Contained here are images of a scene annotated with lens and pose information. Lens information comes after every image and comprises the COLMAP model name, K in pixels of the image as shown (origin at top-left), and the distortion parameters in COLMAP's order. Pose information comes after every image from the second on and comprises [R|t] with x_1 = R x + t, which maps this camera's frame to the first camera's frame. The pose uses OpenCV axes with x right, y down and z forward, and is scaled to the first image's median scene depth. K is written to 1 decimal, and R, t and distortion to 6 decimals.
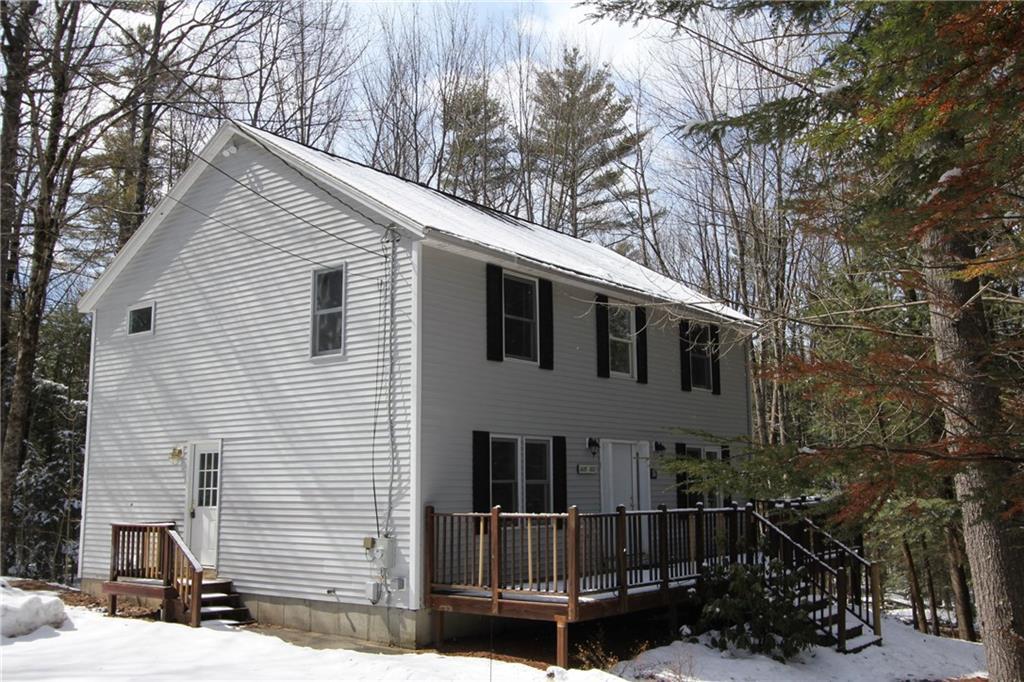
lens RADIAL K [[993.1, 0, 512.0], [0, 993.1, 341.0], [0, 0, 1]] dist [-0.021694, 0.175510]
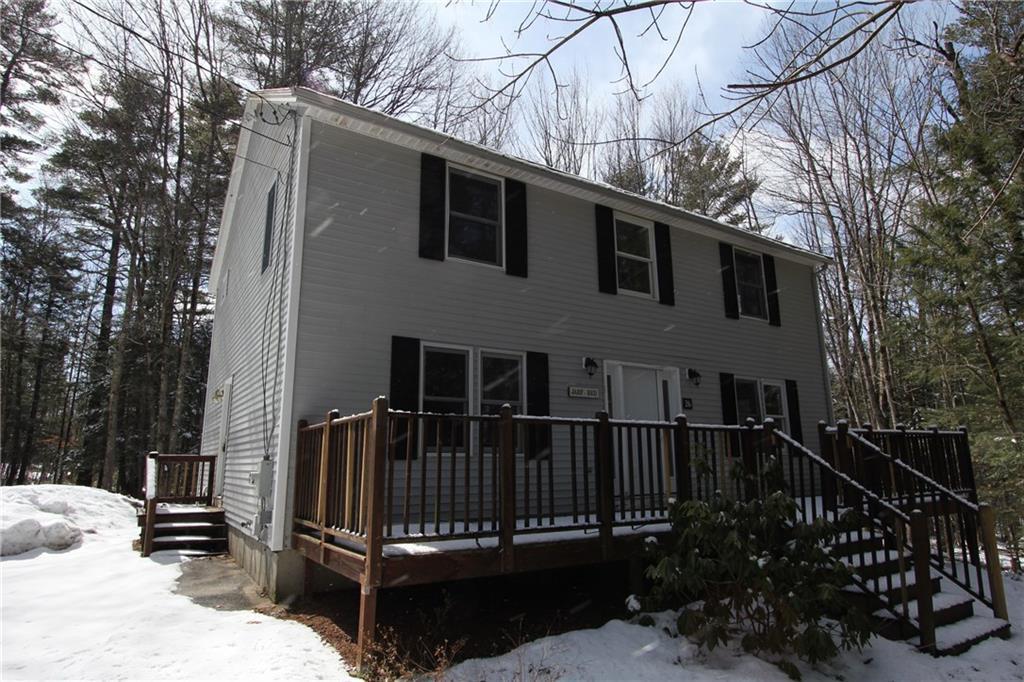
lens RADIAL K [[592.8, 0, 512.0], [0, 592.8, 341.0], [0, 0, 1]] dist [-0.030154, 0.023041]
pose [[0.942172, -0.071707, -0.327368, 0.208632], [0.052077, 0.996301, -0.068353, 0.127769], [0.331059, 0.047352, 0.942421, 0.536080]]
